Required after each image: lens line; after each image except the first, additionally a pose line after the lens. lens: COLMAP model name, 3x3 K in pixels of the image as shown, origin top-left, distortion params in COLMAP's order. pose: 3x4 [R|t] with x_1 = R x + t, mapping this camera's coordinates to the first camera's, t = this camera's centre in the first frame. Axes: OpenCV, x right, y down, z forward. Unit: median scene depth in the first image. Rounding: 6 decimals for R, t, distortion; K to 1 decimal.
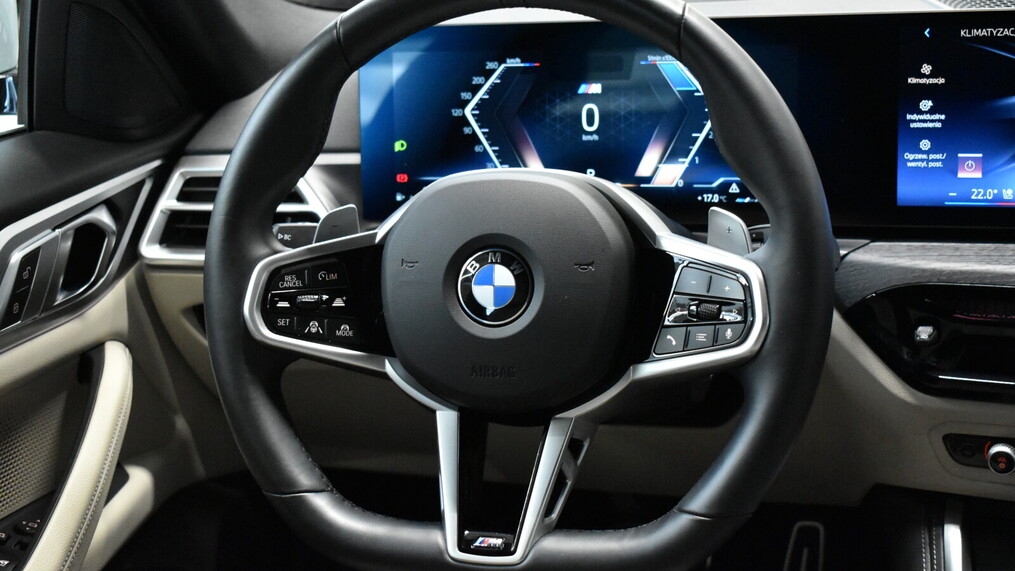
lens RADIAL K [[1702.6, 0, 507.5], [0, 1702.6, 285.5], [0, 0, 1]] dist [0.000752, -0.031418]
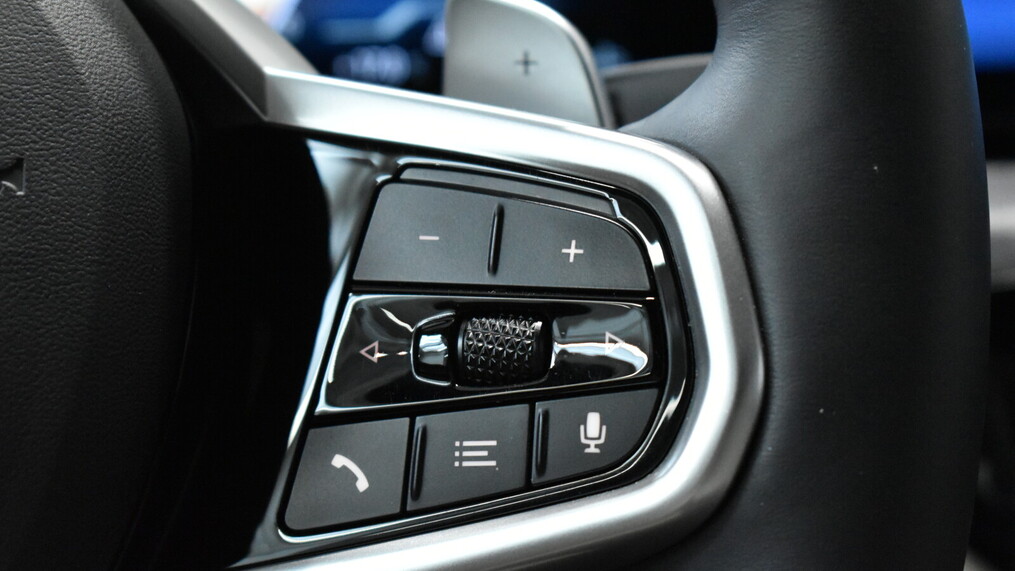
lens RADIAL K [[2452.3, 0, 507.5], [0, 2452.3, 285.5], [0, 0, 1]] dist [-0.008132, -0.067750]
pose [[0.968214, -0.022024, 0.249152, 0.030794], [0.042301, 0.996185, -0.076323, 0.033299], [-0.246521, 0.084436, 0.965452, 0.655329]]
